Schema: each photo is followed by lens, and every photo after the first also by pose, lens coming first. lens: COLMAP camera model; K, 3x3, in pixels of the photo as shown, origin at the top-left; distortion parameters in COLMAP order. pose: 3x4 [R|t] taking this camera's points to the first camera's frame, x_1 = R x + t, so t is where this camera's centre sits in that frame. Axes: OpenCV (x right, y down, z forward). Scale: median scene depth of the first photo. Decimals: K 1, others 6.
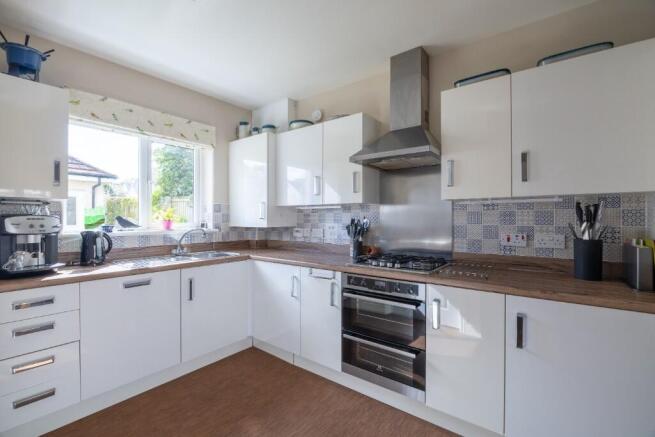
lens RADIAL K [[295.1, 0, 327.5], [0, 295.1, 218.5], [0, 0, 1]] dist [-0.001864, -0.000152]
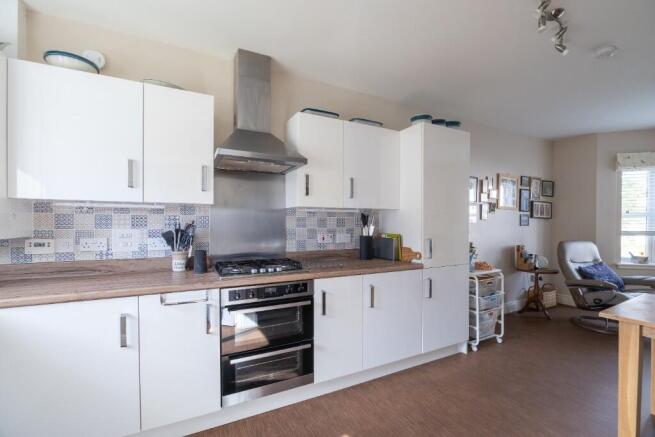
lens RADIAL K [[285.4, 0, 327.3], [0, 285.4, 228.6], [0, 0, 1]] dist [0.000957, 0.000126]
pose [[0.426747, -0.014637, 0.904253, -0.492858], [-0.001977, 0.999852, 0.017117, 0.002126], [-0.904369, -0.009092, 0.426654, 0.364818]]
